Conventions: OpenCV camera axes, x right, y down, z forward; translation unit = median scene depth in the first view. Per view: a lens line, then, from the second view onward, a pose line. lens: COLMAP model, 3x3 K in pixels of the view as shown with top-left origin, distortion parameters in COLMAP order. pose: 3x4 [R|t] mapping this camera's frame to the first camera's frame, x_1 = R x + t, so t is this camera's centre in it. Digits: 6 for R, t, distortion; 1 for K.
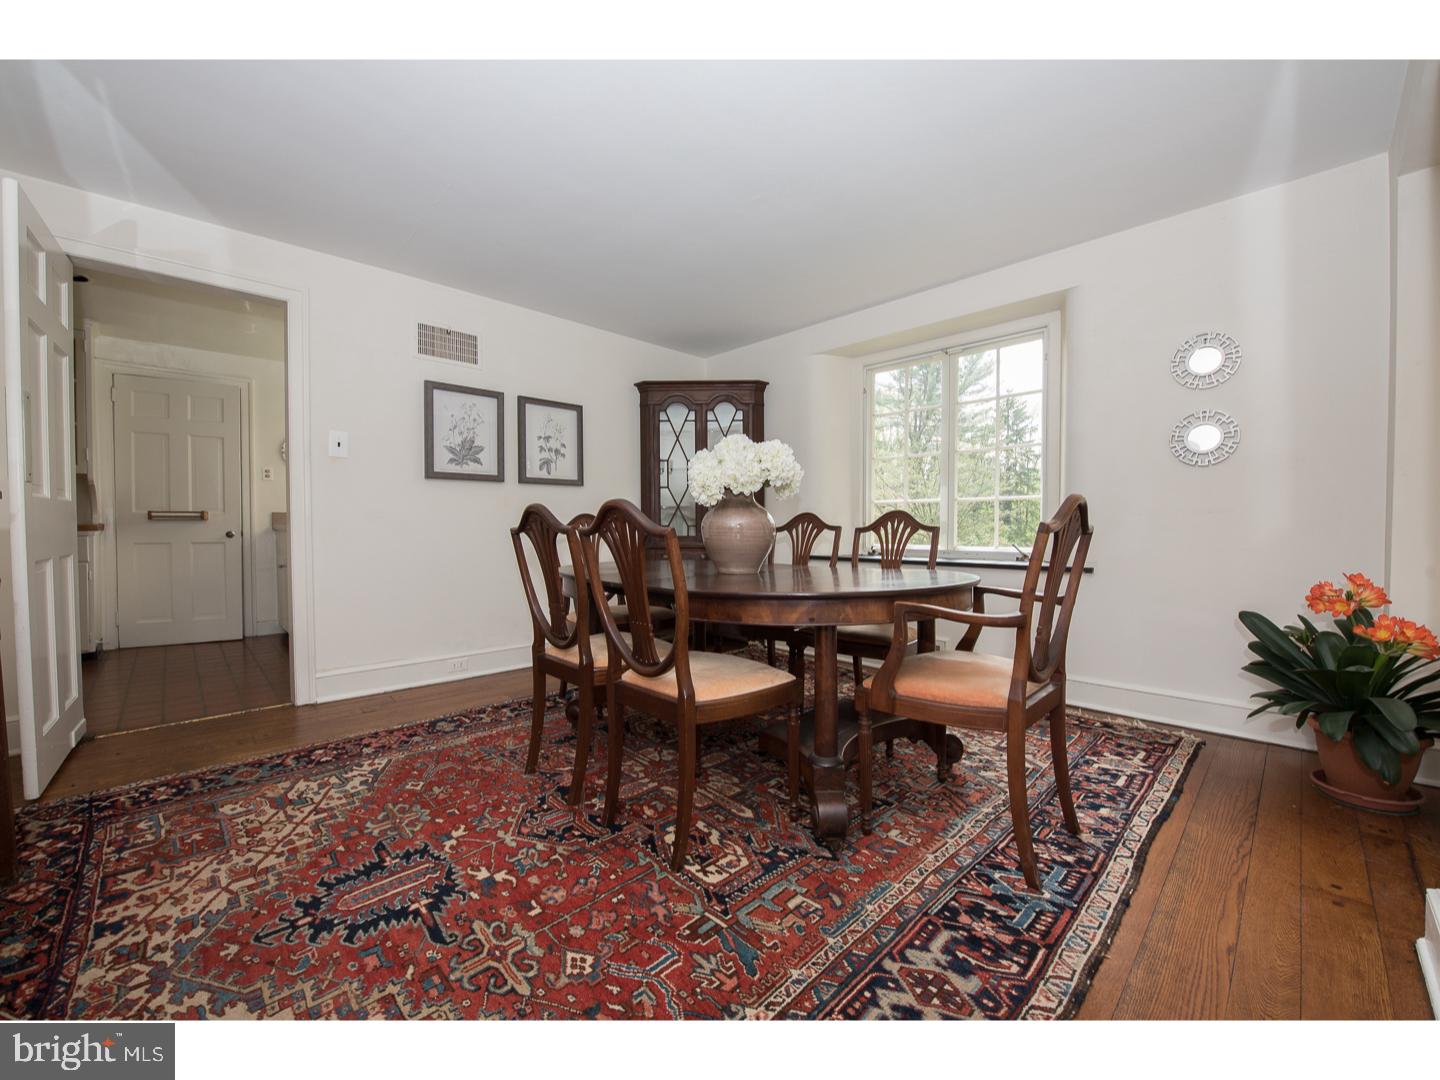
lens RADIAL K [[571.6, 0, 720.0], [0, 571.6, 545.7], [0, 0, 1]] dist [-0.019812, 0.000203]
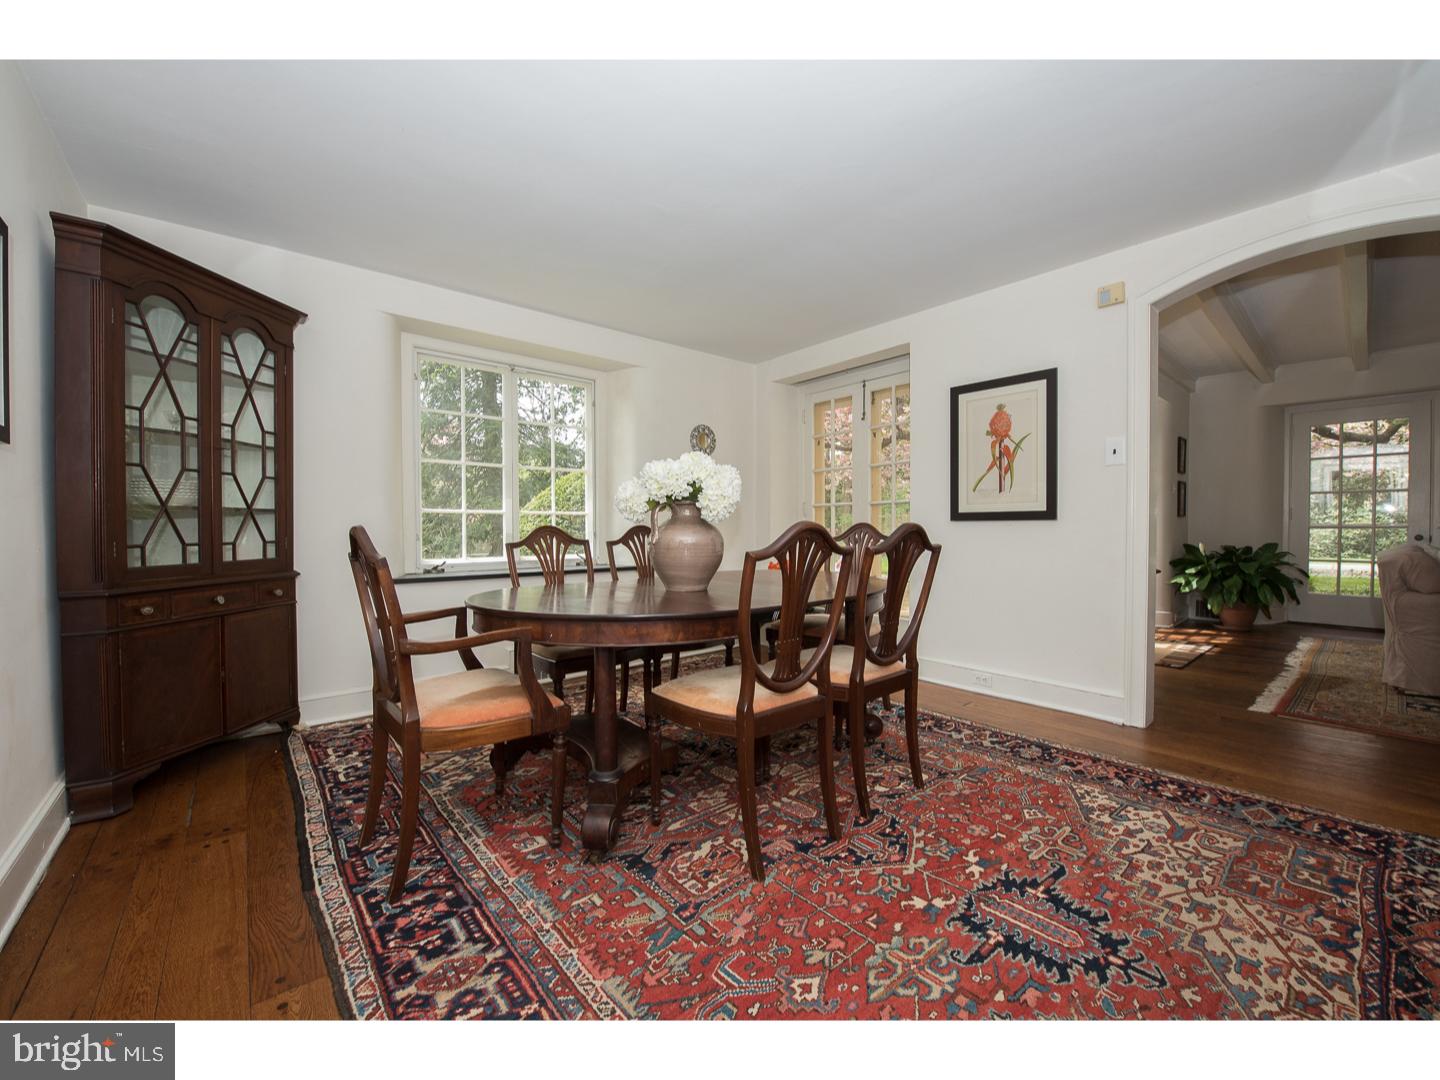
lens RADIAL K [[571.6, 0, 724.3], [0, 571.6, 540.0], [0, 0, 1]] dist [-0.019812, 0.000203]
pose [[0.067515, -0.021630, 0.997484, -1.539456], [0.037541, 0.999112, 0.019124, -0.087631], [-0.997012, 0.036155, 0.068267, 1.403121]]
